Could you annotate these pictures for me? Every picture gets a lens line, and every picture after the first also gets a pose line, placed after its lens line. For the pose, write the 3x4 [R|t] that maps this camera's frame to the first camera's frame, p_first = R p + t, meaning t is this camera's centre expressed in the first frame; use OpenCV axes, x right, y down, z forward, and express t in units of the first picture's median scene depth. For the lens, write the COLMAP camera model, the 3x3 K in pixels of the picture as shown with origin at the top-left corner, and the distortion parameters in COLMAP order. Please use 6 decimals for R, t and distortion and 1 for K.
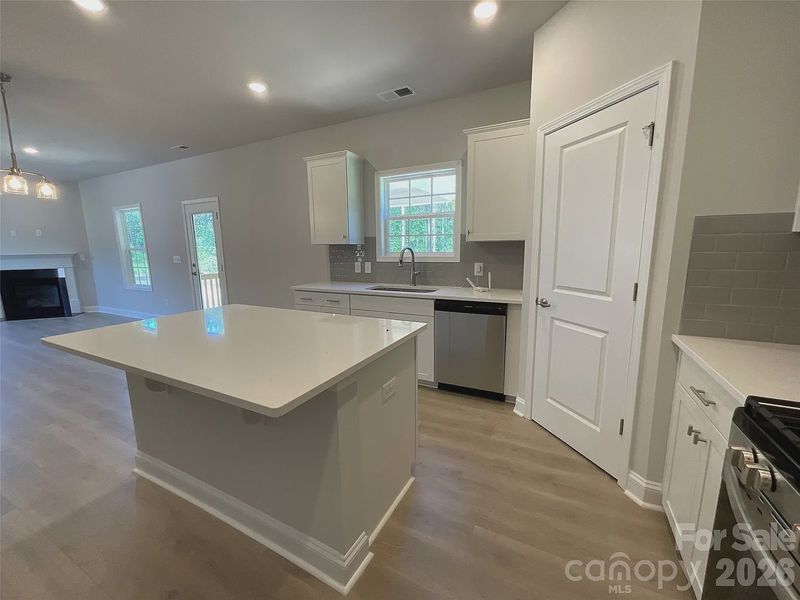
lens RADIAL K [[326.8, 0, 397.2], [0, 326.8, 302.5], [0, 0, 1]] dist [0.001201, -0.000100]
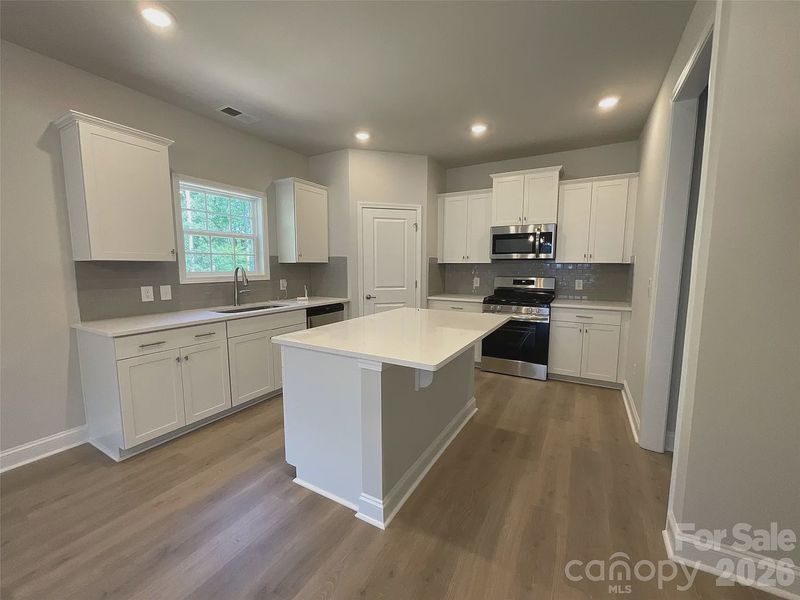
lens RADIAL K [[326.8, 0, 398.5], [0, 326.8, 300.3], [0, 0, 1]] dist [0.001201, -0.000100]
pose [[0.040640, -0.089740, 0.995136, -0.923048], [0.169525, 0.982138, 0.081644, -0.068056], [-0.984688, 0.165382, 0.055128, 0.494300]]
